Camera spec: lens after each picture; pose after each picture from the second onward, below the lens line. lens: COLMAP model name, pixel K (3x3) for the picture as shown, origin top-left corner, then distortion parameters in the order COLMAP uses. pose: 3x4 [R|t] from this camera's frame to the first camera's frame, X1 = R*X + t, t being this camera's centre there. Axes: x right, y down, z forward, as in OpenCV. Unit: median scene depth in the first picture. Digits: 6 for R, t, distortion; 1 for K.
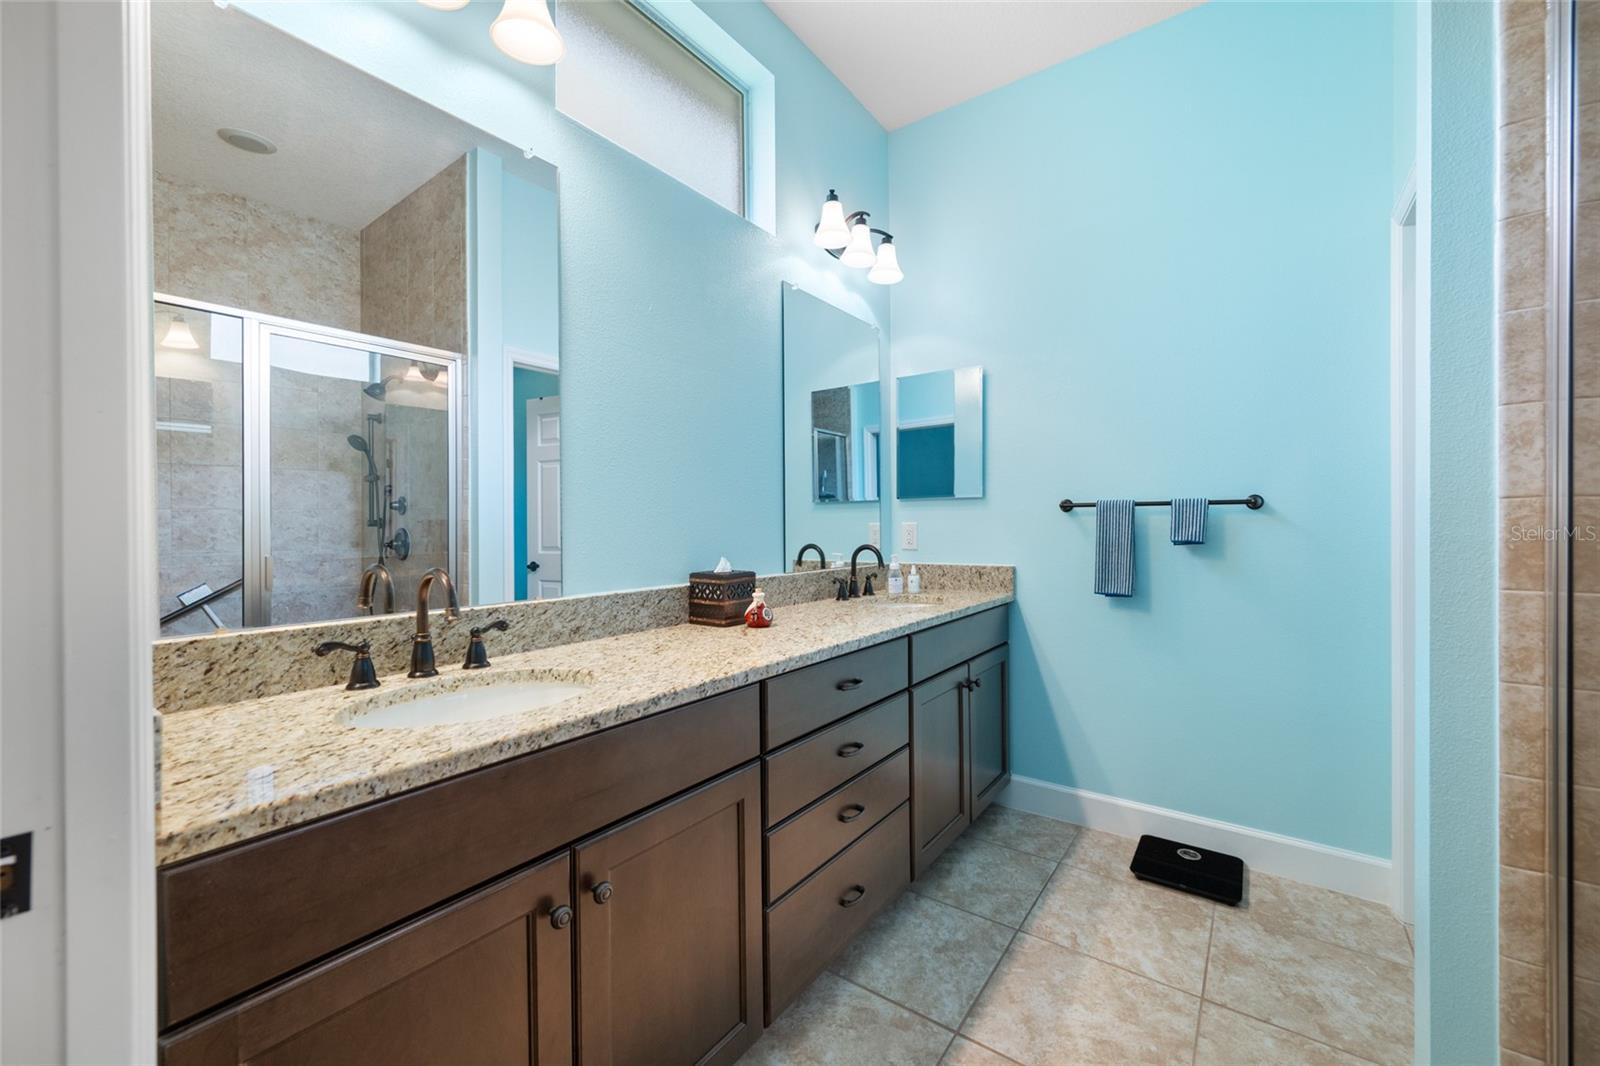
lens RADIAL K [[630.3, 0, 800.2], [0, 630.3, 532.1], [0, 0, 1]] dist [-0.003453, 0.001504]
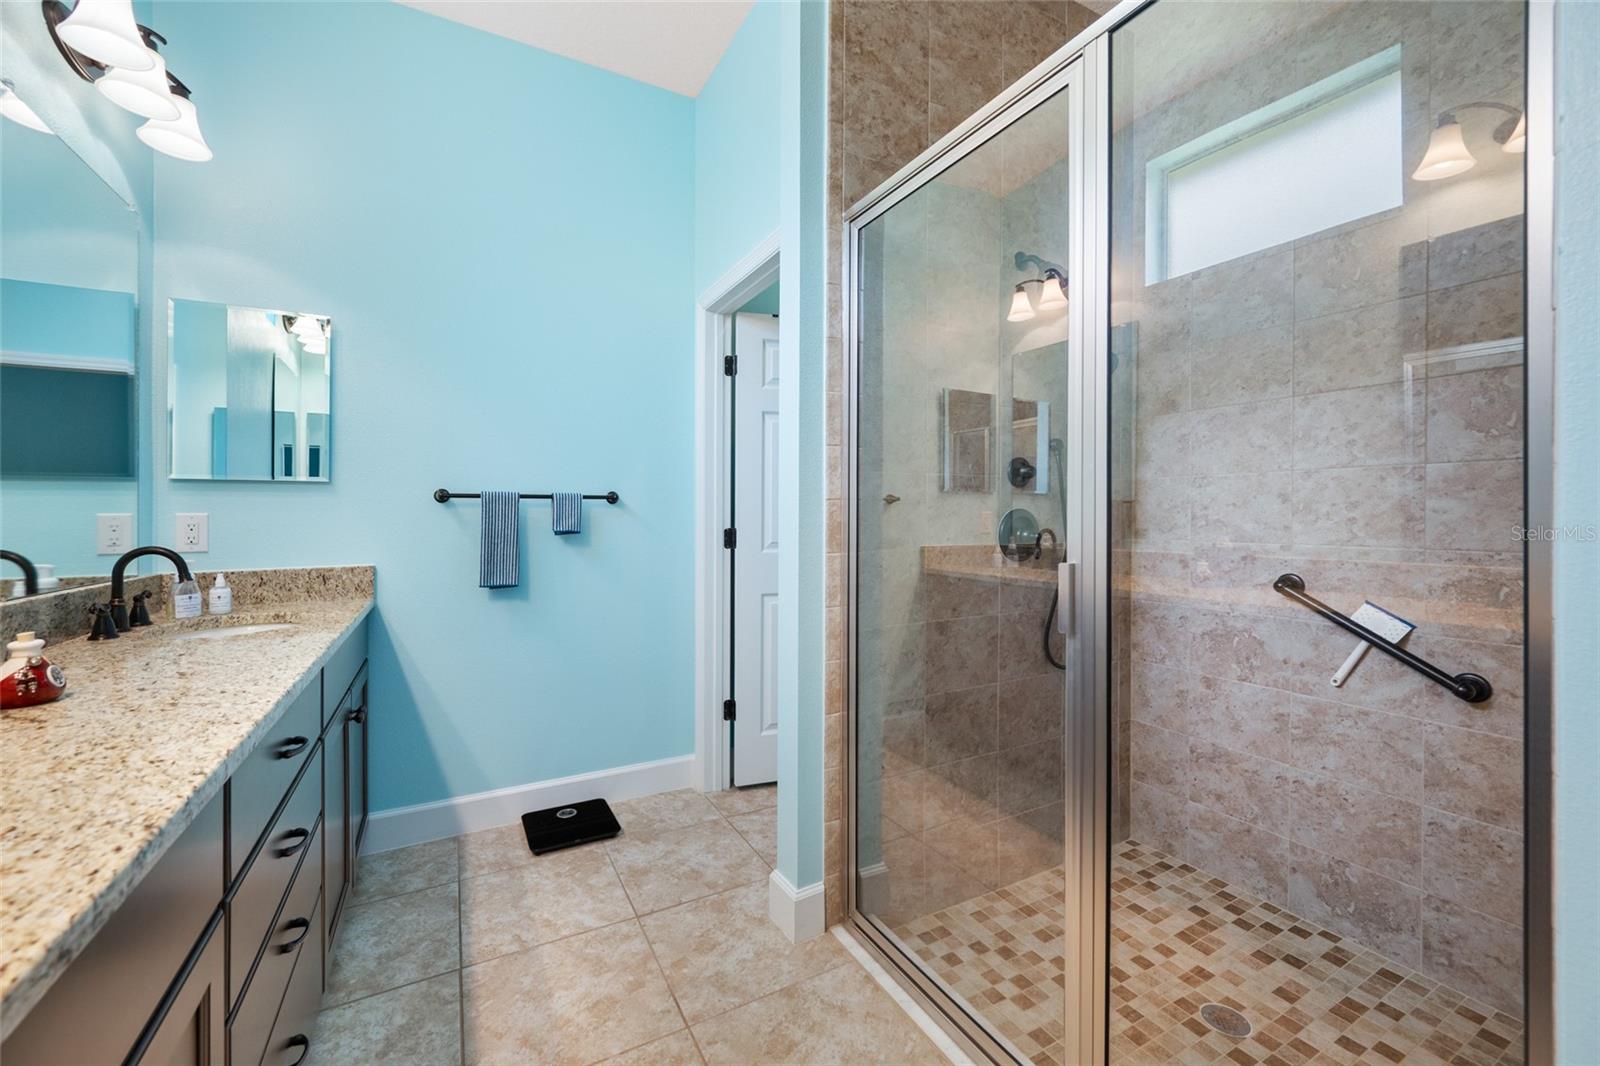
lens RADIAL K [[630.3, 0, 799.0], [0, 630.3, 518.8], [0, 0, 1]] dist [-0.003453, 0.001504]
pose [[0.442430, -0.000540, 0.896803, -0.238340], [0.010606, 0.999933, -0.004631, 0.002279], [-0.896740, 0.011560, 0.442406, 0.163079]]
